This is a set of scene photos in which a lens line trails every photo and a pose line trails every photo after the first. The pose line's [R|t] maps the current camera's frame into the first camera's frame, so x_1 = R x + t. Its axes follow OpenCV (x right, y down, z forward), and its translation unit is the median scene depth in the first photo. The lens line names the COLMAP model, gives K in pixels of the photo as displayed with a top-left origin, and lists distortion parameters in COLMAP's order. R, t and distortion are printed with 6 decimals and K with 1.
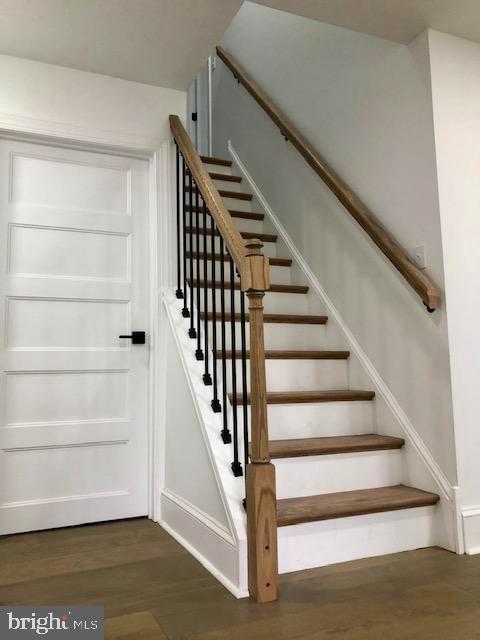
lens RADIAL K [[513.0, 0, 240.0], [0, 513.0, 320.0], [0, 0, 1]] dist [0.005255, -0.010915]
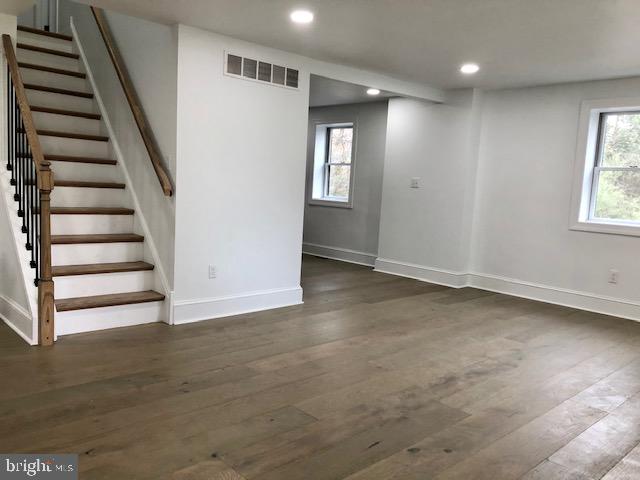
lens RADIAL K [[513.0, 0, 320.0], [0, 513.0, 240.0], [0, 0, 1]] dist [0.005255, -0.010915]
pose [[0.940172, 0.033234, 0.339077, 0.283925], [-0.106499, 0.974026, 0.199827, -0.294315], [-0.323629, -0.223983, 0.919291, -0.869454]]
